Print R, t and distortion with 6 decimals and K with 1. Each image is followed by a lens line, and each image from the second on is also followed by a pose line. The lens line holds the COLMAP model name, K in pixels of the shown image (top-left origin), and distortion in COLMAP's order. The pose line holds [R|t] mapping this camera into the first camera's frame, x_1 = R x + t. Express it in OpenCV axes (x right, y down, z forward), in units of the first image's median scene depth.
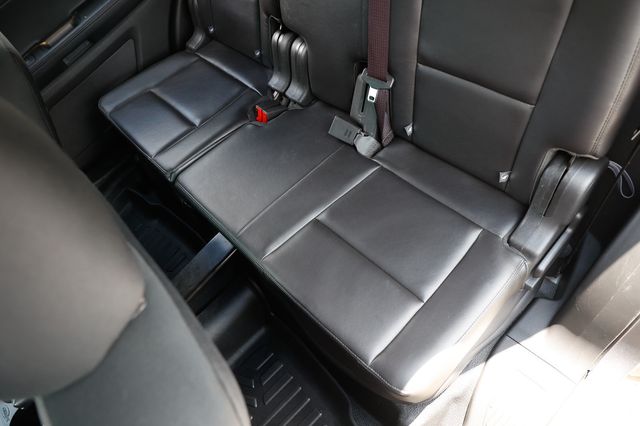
lens RADIAL K [[431.7, 0, 318.8], [0, 431.7, 214.2], [0, 0, 1]] dist [-0.100656, 0.068834]
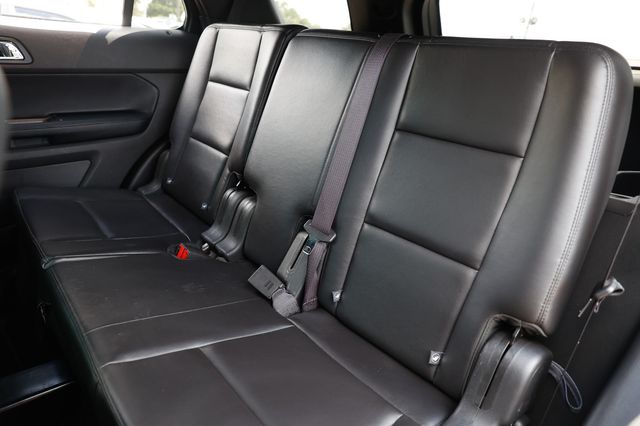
lens RADIAL K [[431.7, 0, 319.3], [0, 431.7, 212.2], [0, 0, 1]] dist [-0.100656, 0.068834]
pose [[0.931181, 0.358266, 0.067440, 0.060216], [-0.240851, 0.743450, -0.623918, 0.272409], [-0.273667, 0.564737, 0.778575, 0.236685]]
